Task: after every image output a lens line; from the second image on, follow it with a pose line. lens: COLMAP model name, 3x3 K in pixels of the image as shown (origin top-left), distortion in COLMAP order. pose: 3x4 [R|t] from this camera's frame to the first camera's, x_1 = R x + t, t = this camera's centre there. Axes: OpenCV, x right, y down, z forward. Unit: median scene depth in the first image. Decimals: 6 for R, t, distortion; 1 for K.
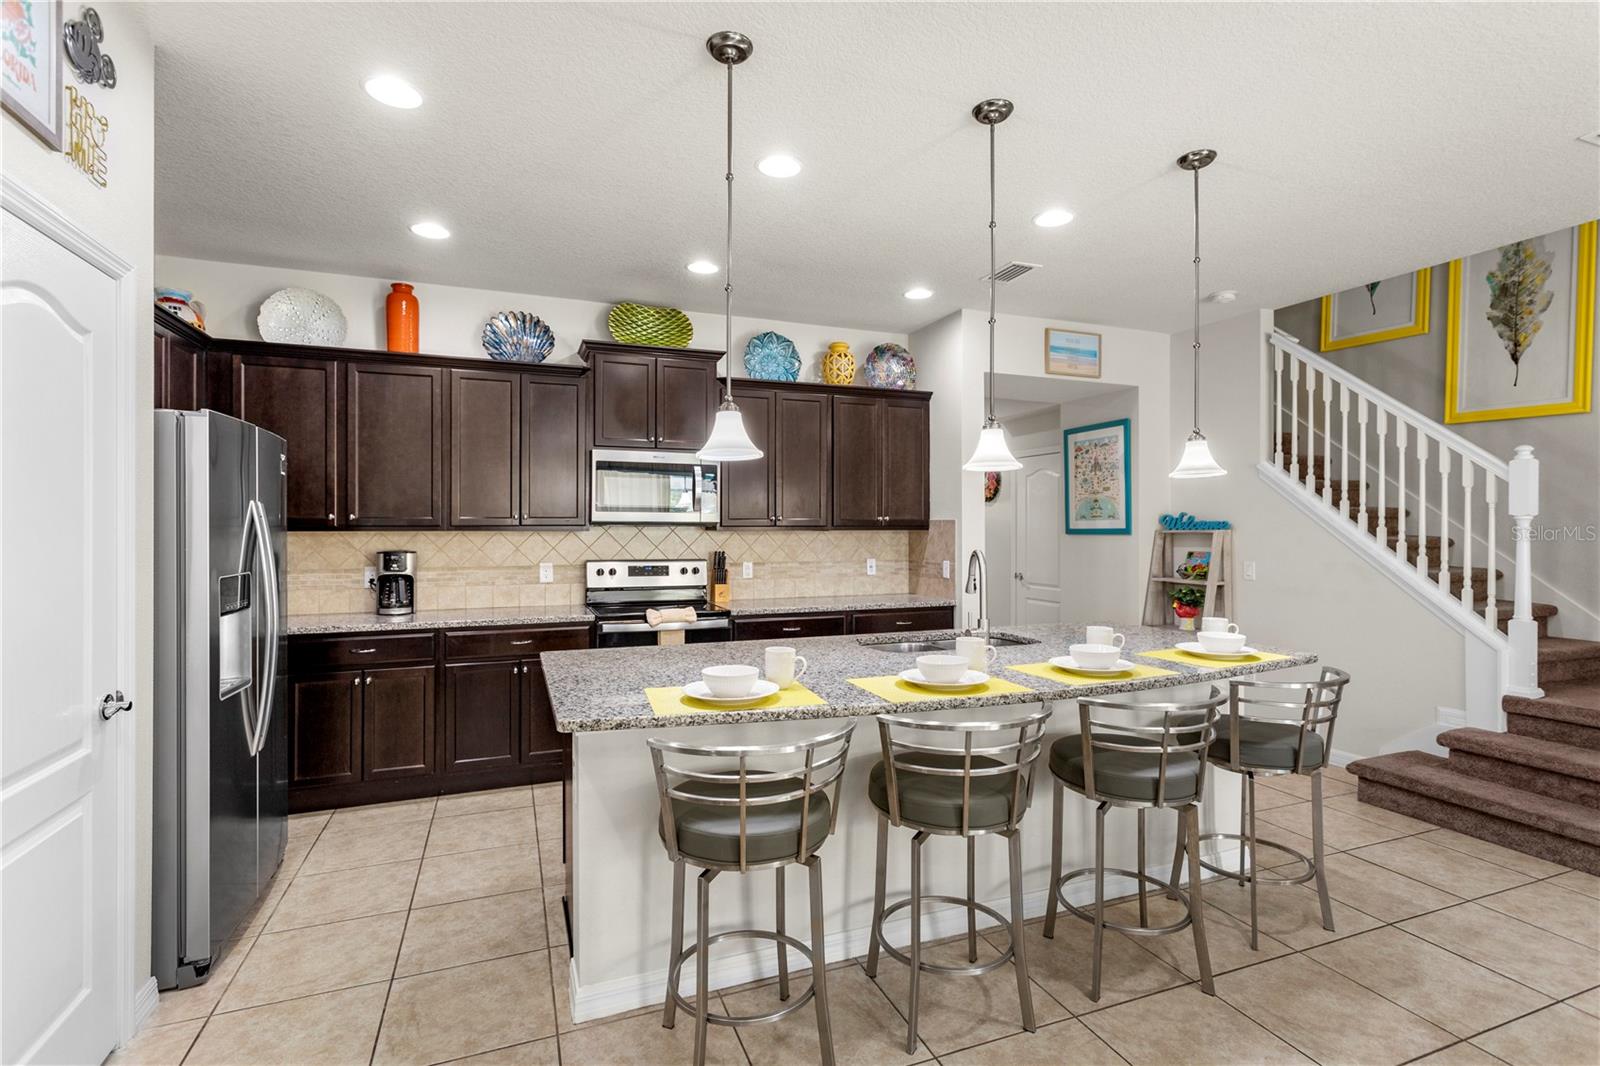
lens RADIAL K [[757.4, 0, 808.4], [0, 757.4, 523.4], [0, 0, 1]] dist [-0.001634, 0.004196]
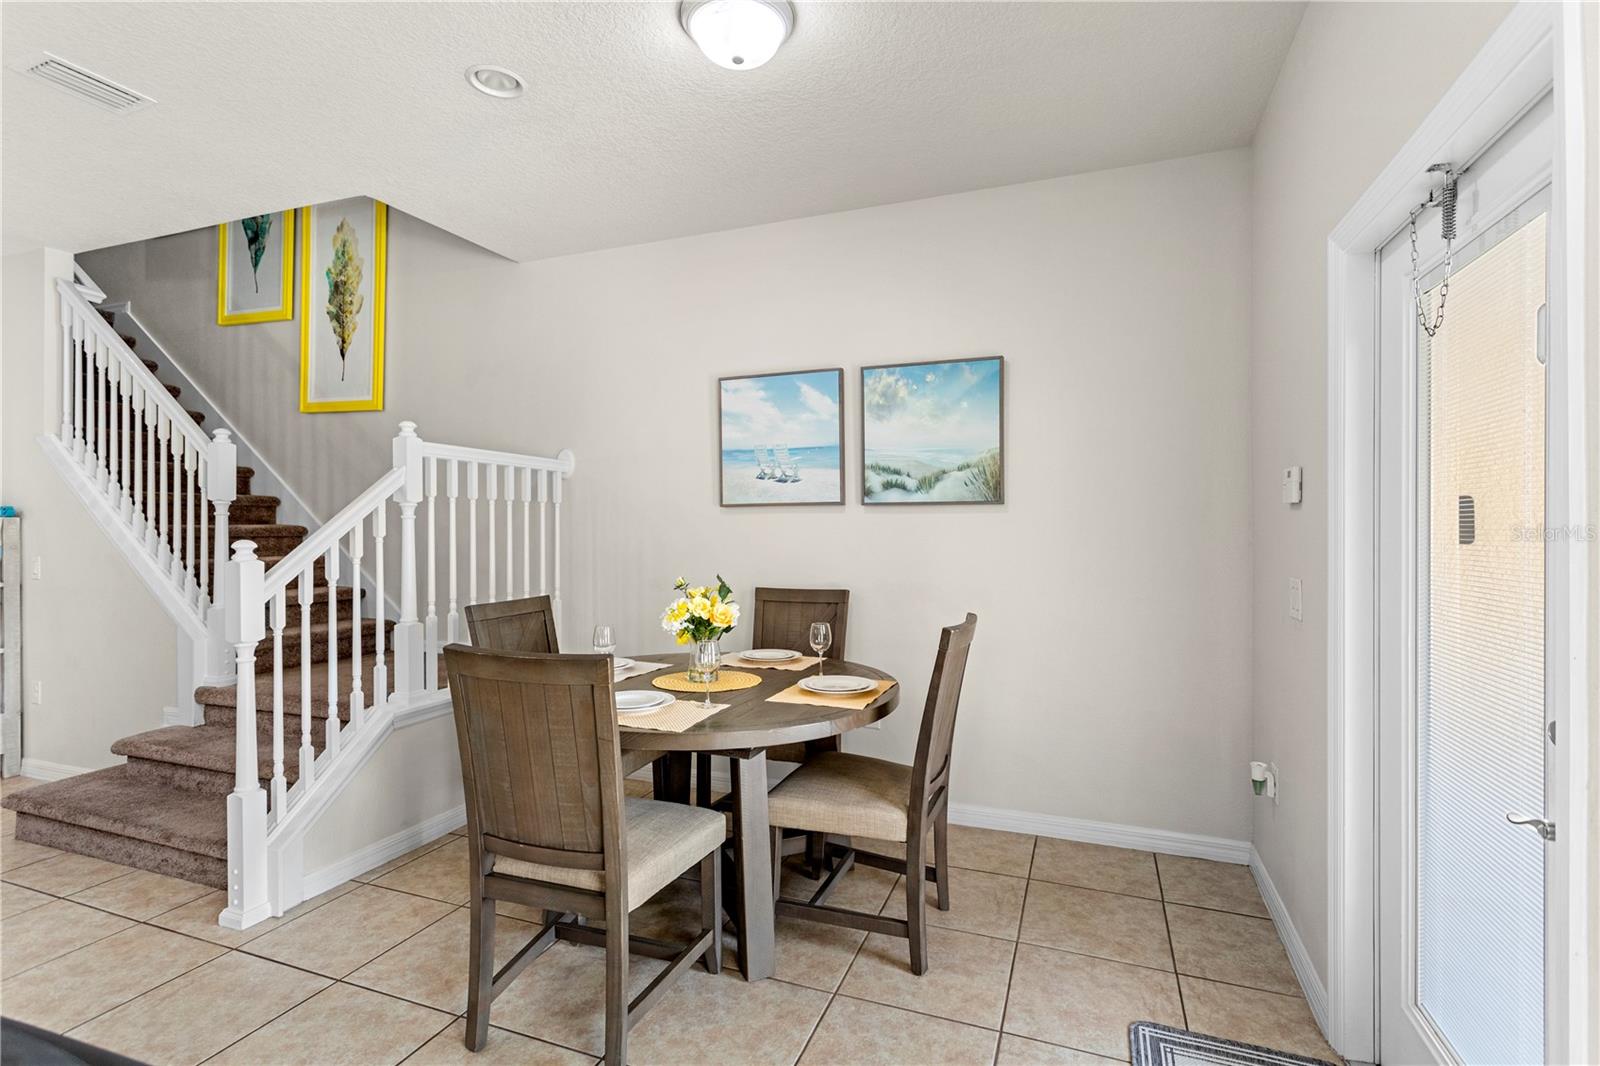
lens RADIAL K [[757.4, 0, 800.9], [0, 757.4, 523.0], [0, 0, 1]] dist [-0.001634, 0.004196]
pose [[0.675295, 0.002268, 0.737545, 0.585908], [-0.002956, 0.999996, -0.000369, 0.013446], [-0.737542, -0.001931, 0.675298, -0.169393]]
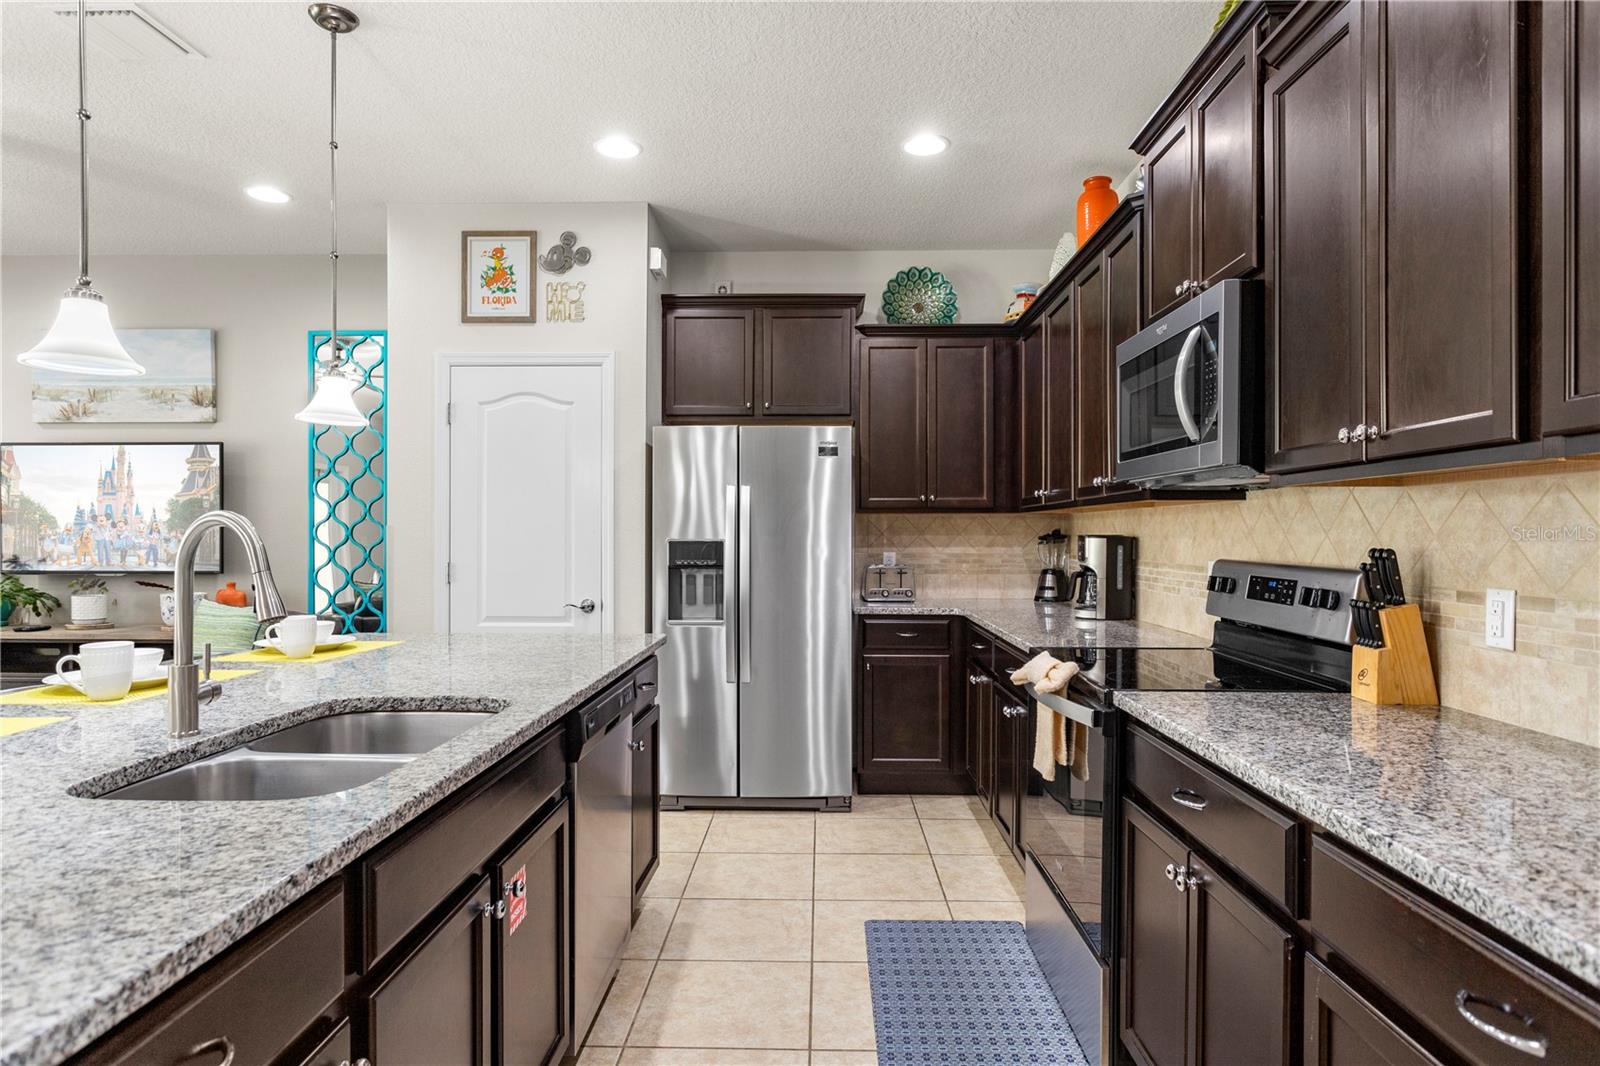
lens RADIAL K [[922.8, 0, 799.0], [0, 922.8, 532.6], [0, 0, 1]] dist [0.007107, 0.000908]
pose [[-0.397919, -0.001703, -0.917419, 0.384193], [0.003413, 0.999989, -0.003336, 0.032988], [0.917414, -0.004459, -0.397909, 1.005975]]
